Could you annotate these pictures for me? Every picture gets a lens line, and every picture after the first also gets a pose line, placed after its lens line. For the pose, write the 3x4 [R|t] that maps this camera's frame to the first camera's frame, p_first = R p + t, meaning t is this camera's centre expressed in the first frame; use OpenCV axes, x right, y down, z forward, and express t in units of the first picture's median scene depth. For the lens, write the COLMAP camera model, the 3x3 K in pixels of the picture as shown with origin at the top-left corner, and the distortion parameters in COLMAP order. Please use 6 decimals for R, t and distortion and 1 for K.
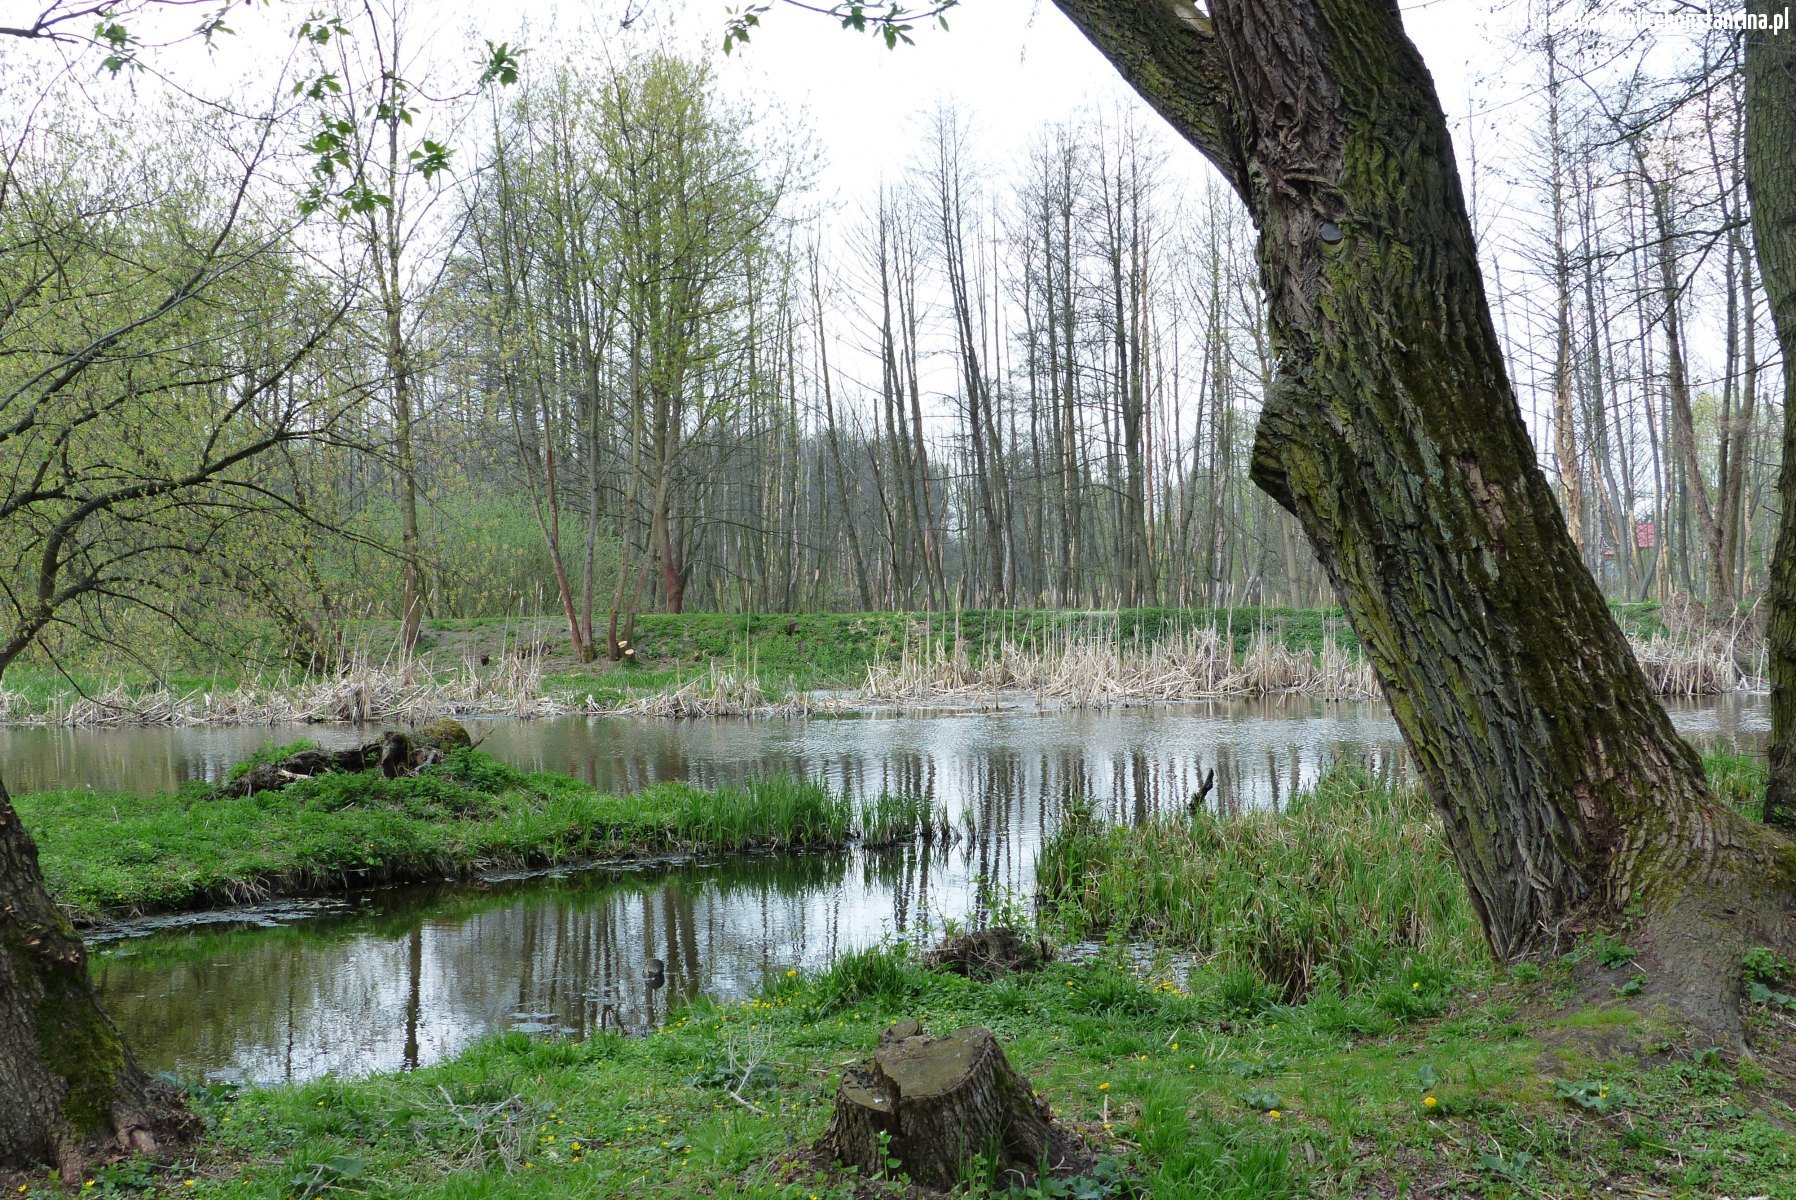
lens RADIAL K [[2540.1, 0, 898.0], [0, 2540.1, 600.0], [0, 0, 1]] dist [0.022307, 0.051516]
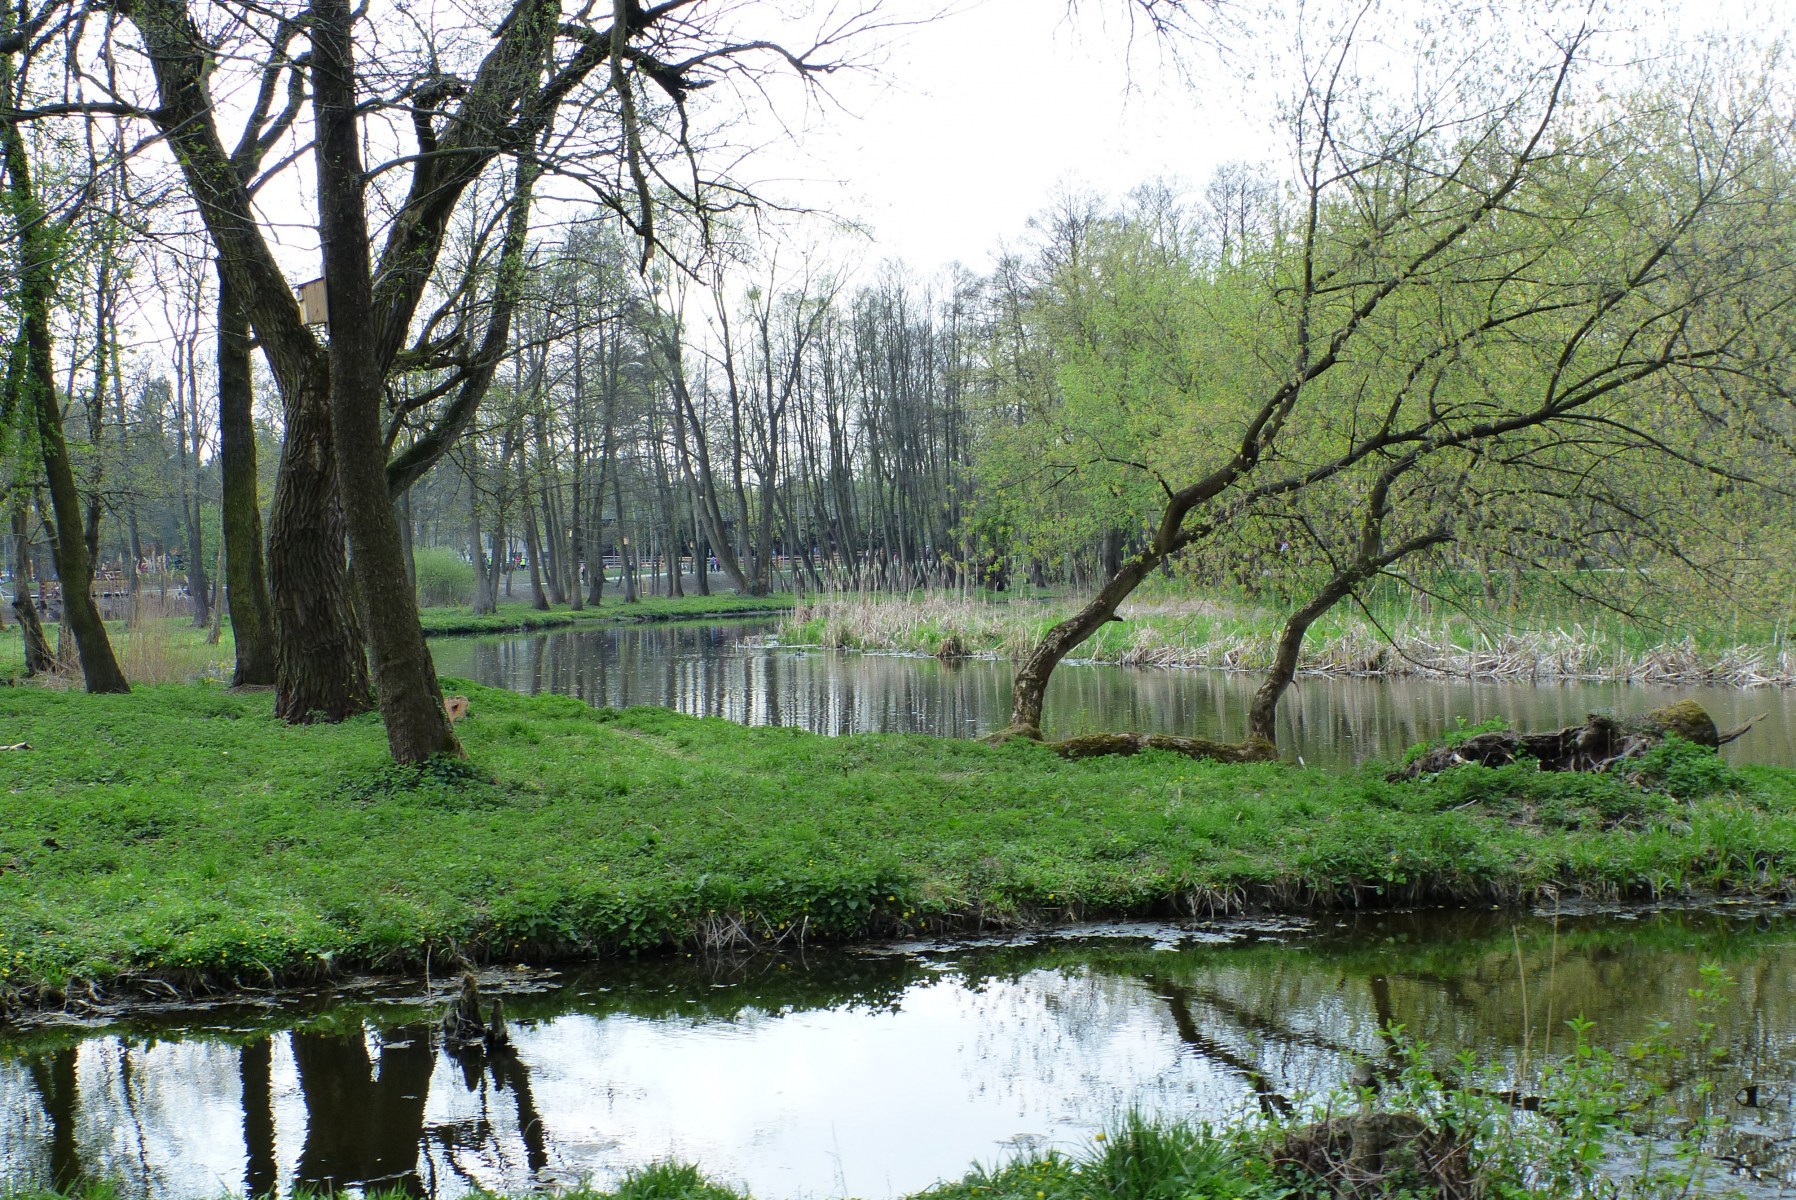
lens RADIAL K [[2540.1, 0, 898.0], [0, 2540.1, 600.0], [0, 0, 1]] dist [0.022307, 0.051516]
pose [[0.739534, 0.011875, -0.673014, 0.188451], [0.004568, 0.999733, 0.022658, -0.004474], [0.673103, -0.019831, 0.739283, 0.247519]]
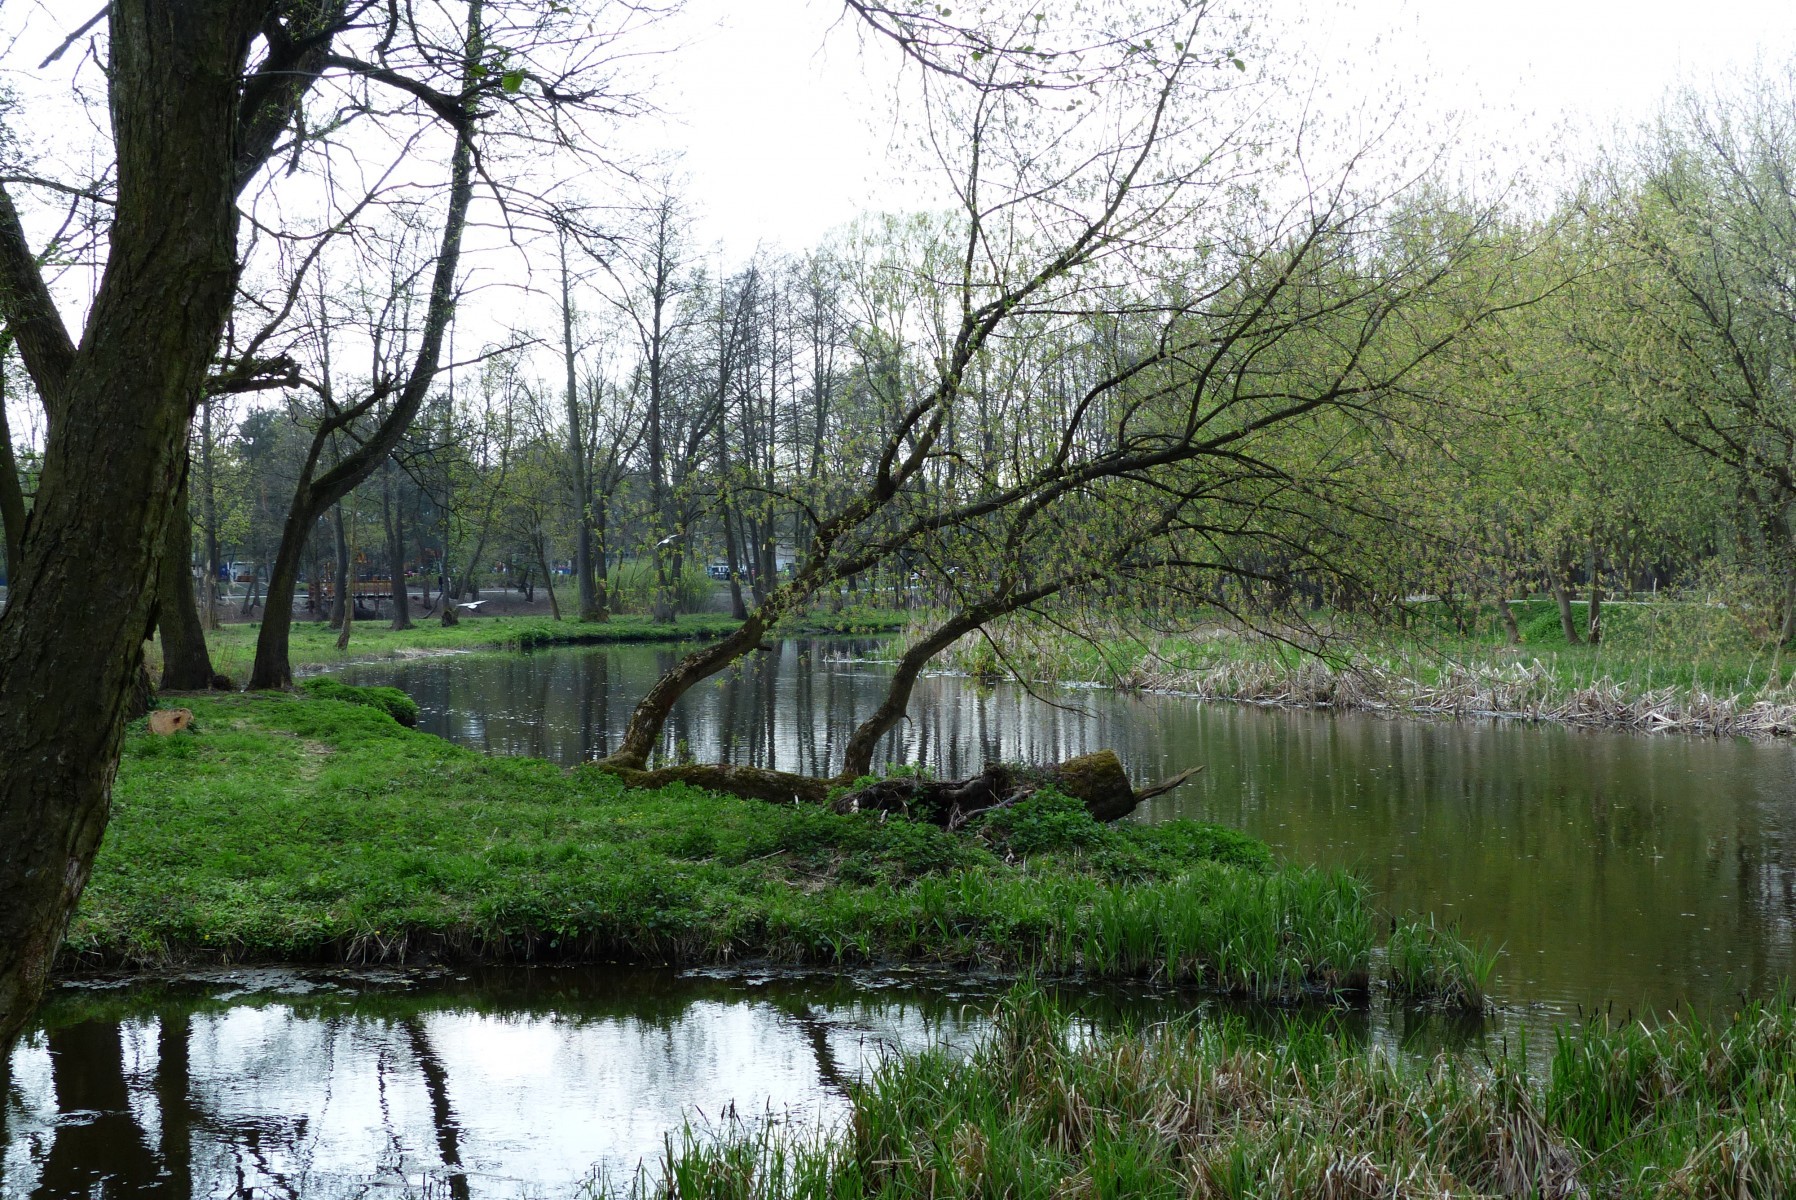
lens RADIAL K [[2451.7, 0, 898.0], [0, 2451.7, 600.0], [0, 0, 1]] dist [0.002723, 0.003567]
pose [[0.662779, 0.022977, -0.748462, 0.361233], [-0.014664, 0.999736, 0.017705, -0.012182], [0.748671, -0.000759, 0.662941, 0.484219]]
